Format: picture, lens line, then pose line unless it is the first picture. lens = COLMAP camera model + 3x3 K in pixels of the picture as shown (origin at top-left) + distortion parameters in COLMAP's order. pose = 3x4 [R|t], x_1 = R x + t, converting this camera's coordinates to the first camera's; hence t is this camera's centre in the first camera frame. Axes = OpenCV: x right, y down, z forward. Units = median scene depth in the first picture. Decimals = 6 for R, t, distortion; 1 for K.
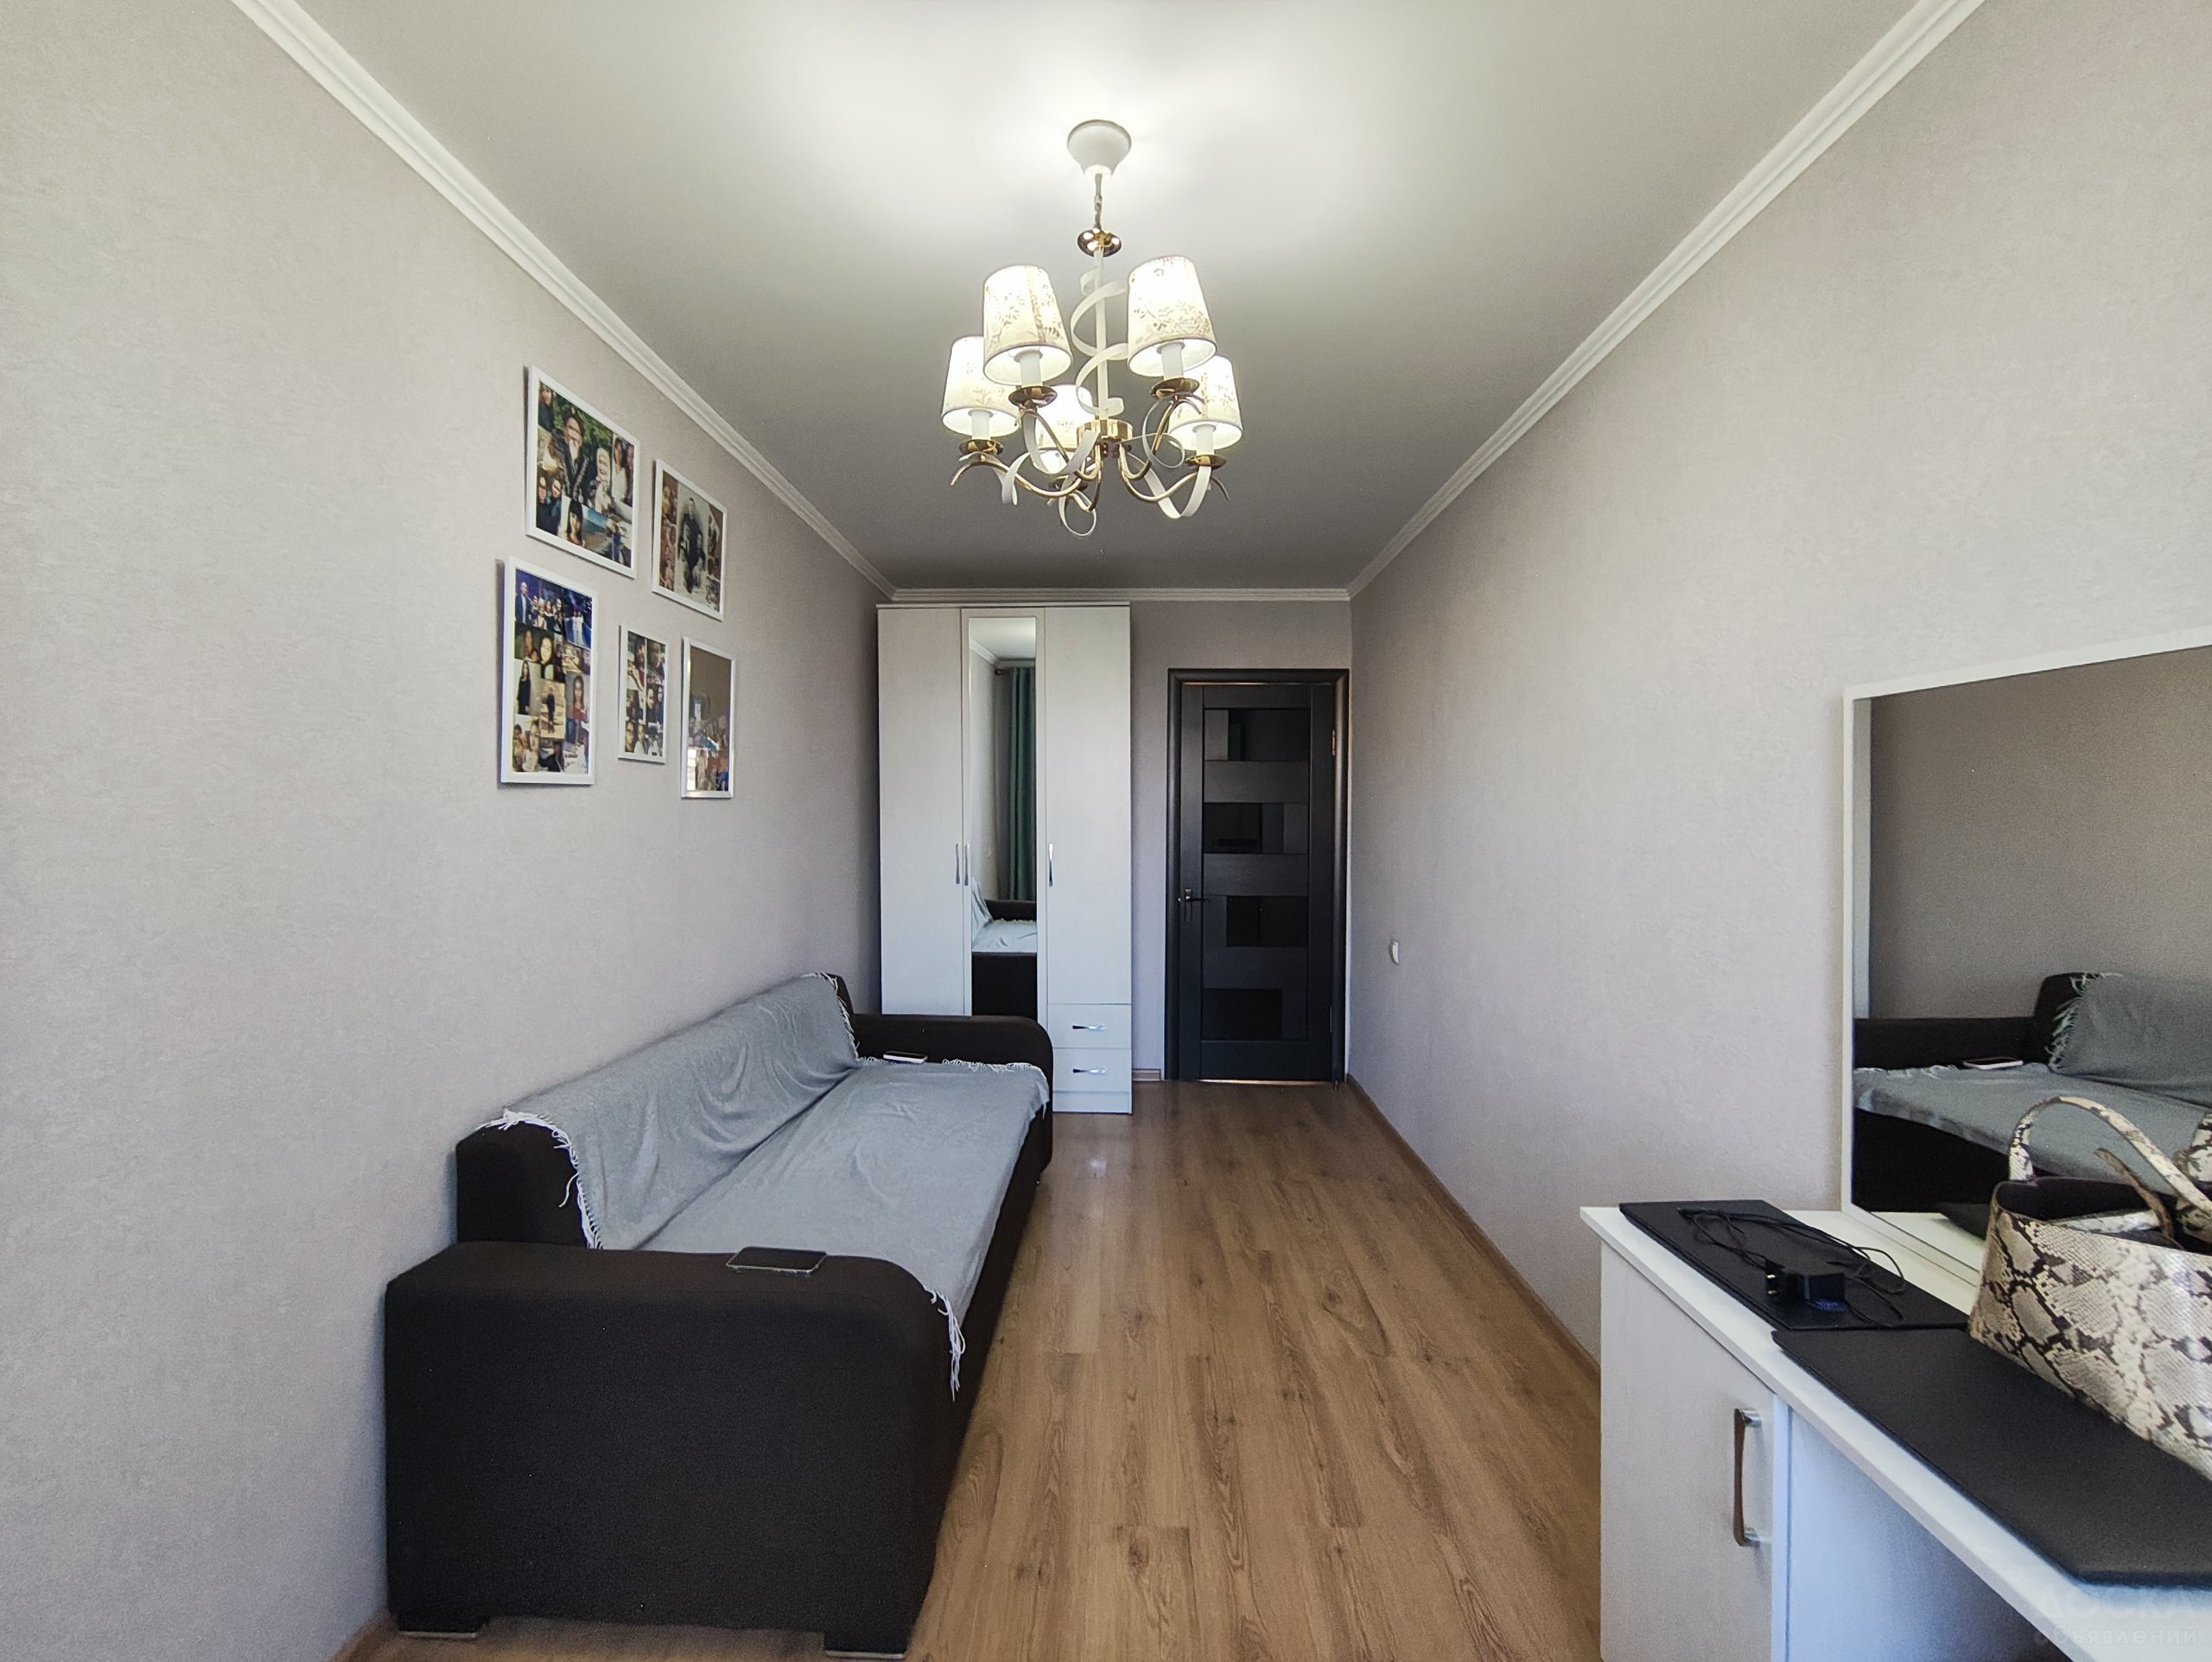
lens RADIAL K [[968.4, 0, 1106.0], [0, 968.4, 831.0], [0, 0, 1]] dist [0.000075, -0.000073]
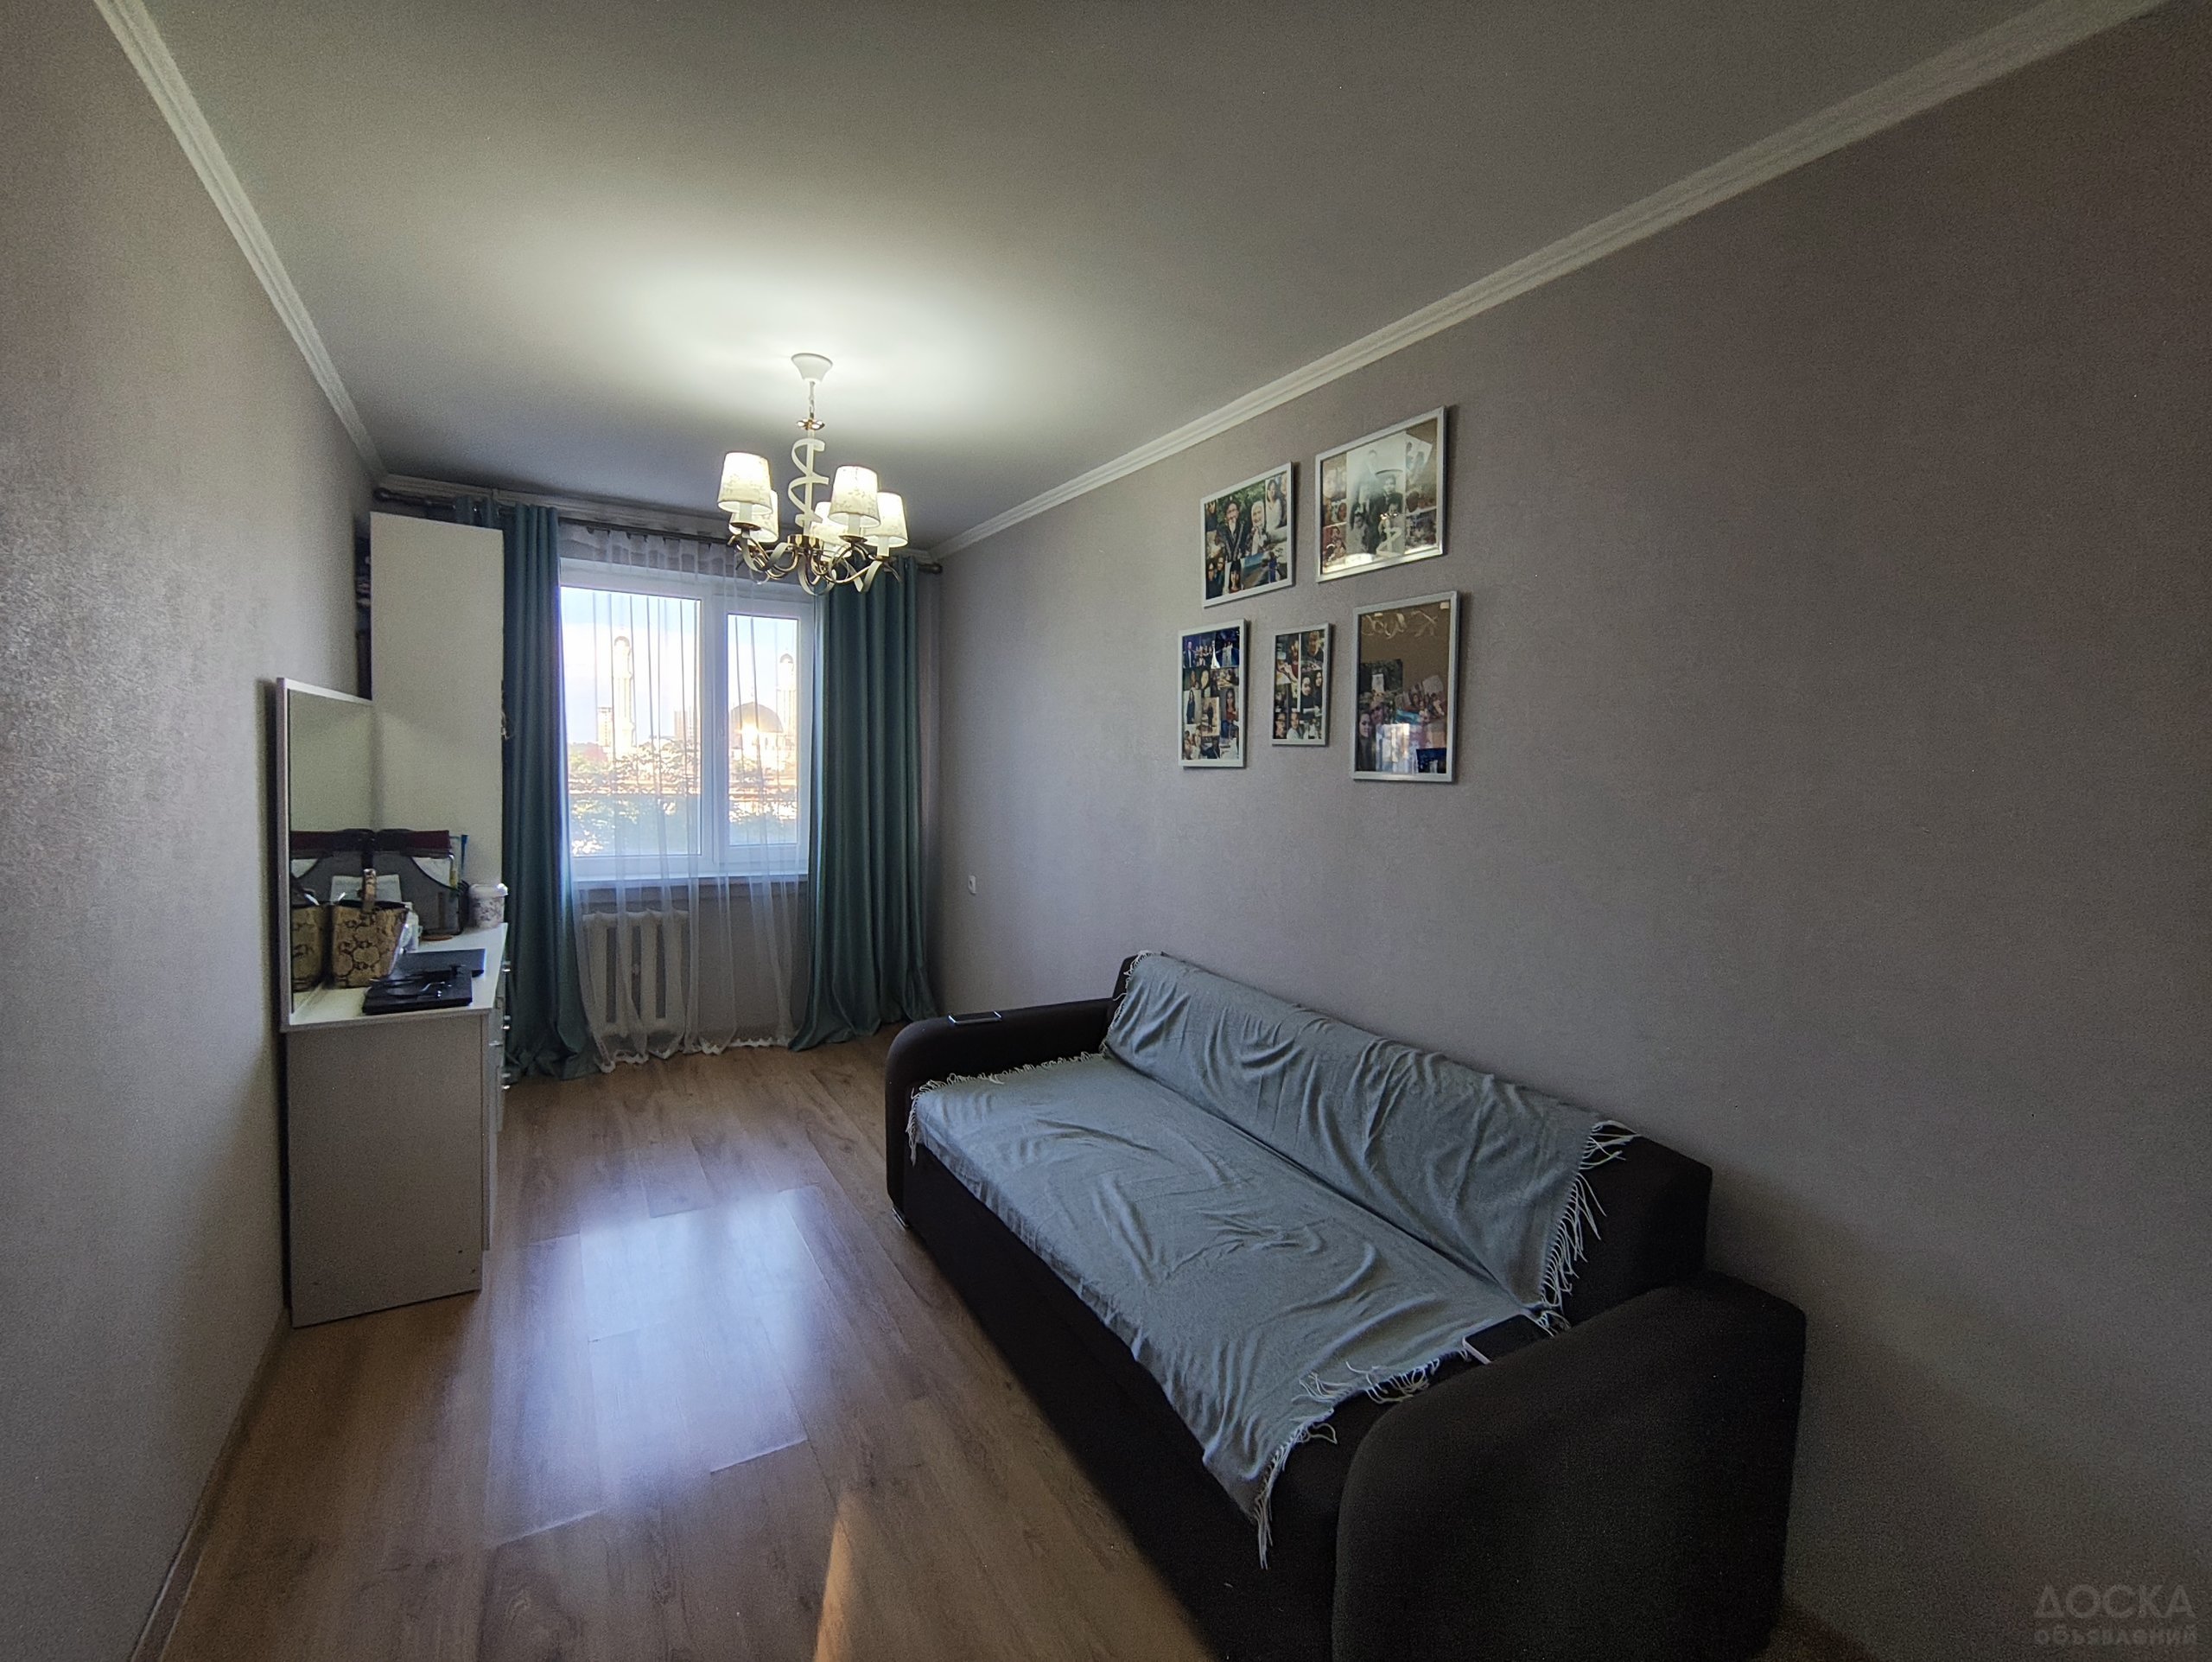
lens RADIAL K [[968.4, 0, 1106.0], [0, 968.4, 831.0], [0, 0, 1]] dist [0.000075, -0.000073]
pose [[-0.853326, 0.009049, -0.521299, 0.332278], [-0.043599, 0.995109, 0.088642, -0.073382], [0.519551, 0.098369, -0.848758, 2.130571]]
